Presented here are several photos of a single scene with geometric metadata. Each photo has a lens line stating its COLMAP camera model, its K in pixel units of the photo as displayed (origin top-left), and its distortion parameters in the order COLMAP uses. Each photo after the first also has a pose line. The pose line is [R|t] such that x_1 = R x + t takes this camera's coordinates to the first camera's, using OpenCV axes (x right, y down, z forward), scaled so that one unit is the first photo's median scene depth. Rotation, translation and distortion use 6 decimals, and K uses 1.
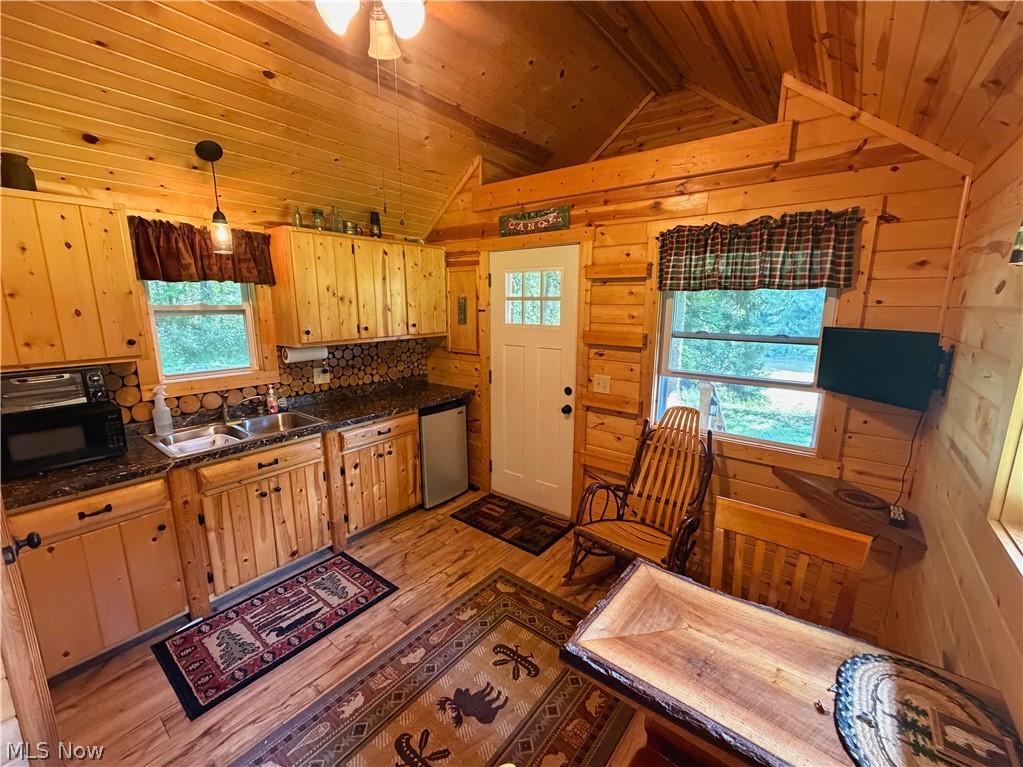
lens RADIAL K [[416.7, 0, 514.4], [0, 416.7, 383.1], [0, 0, 1]] dist [0.002324, -0.000681]
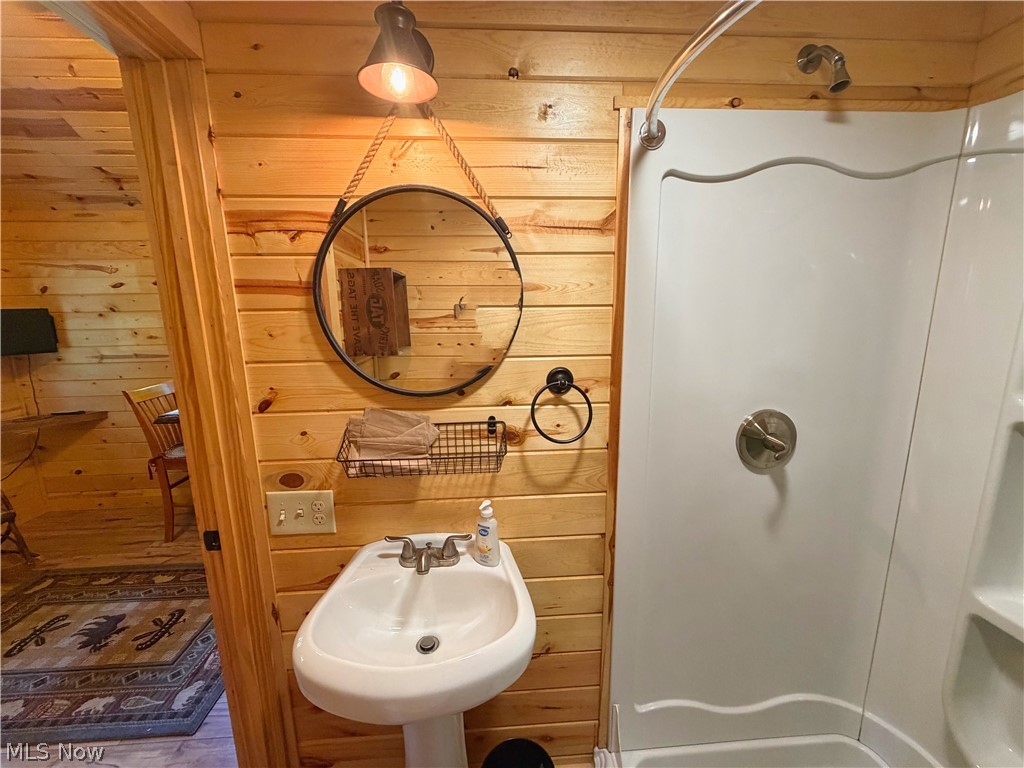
lens RADIAL K [[417.1, 0, 514.9], [0, 417.1, 383.6], [0, 0, 1]] dist [0.002324, -0.000681]
pose [[-0.661039, -0.140814, 0.737020, -1.117119], [0.146156, 0.939257, 0.310541, -0.035125], [-0.735980, 0.312999, -0.600305, 0.455804]]
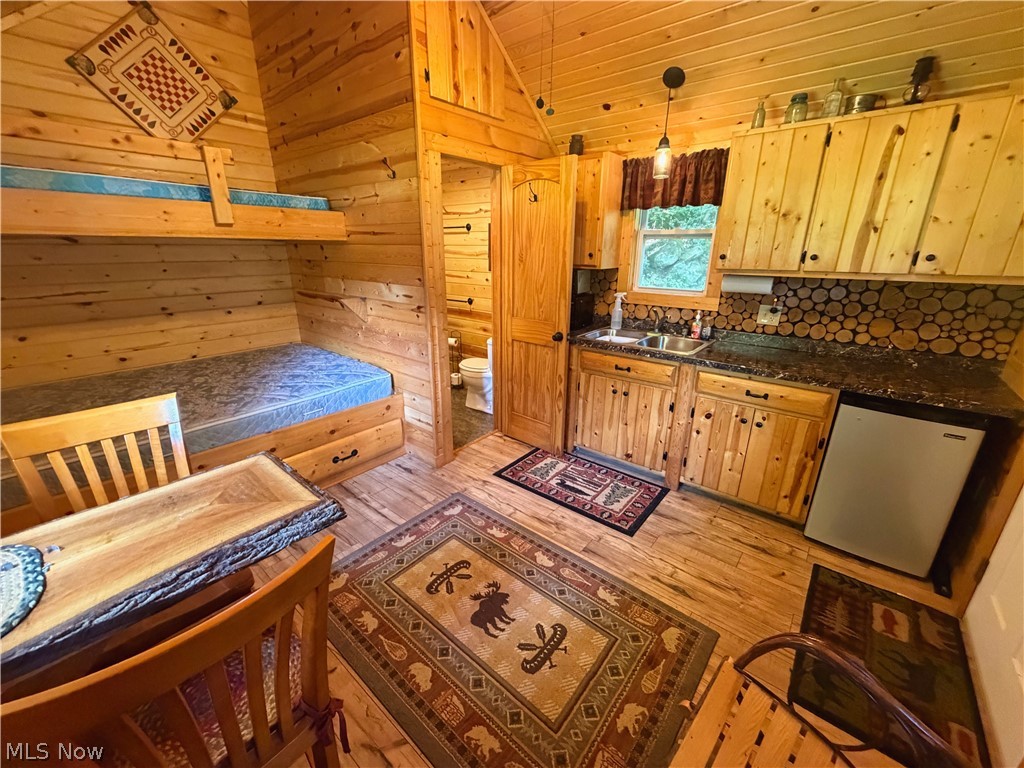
lens RADIAL K [[417.1, 0, 514.9], [0, 417.1, 383.6], [0, 0, 1]] dist [0.002324, -0.000681]
pose [[-0.023502, 0.306861, -0.951464, 0.510961], [-0.195238, 0.931993, 0.305404, -0.059722], [0.980474, 0.192939, 0.038007, 0.642949]]
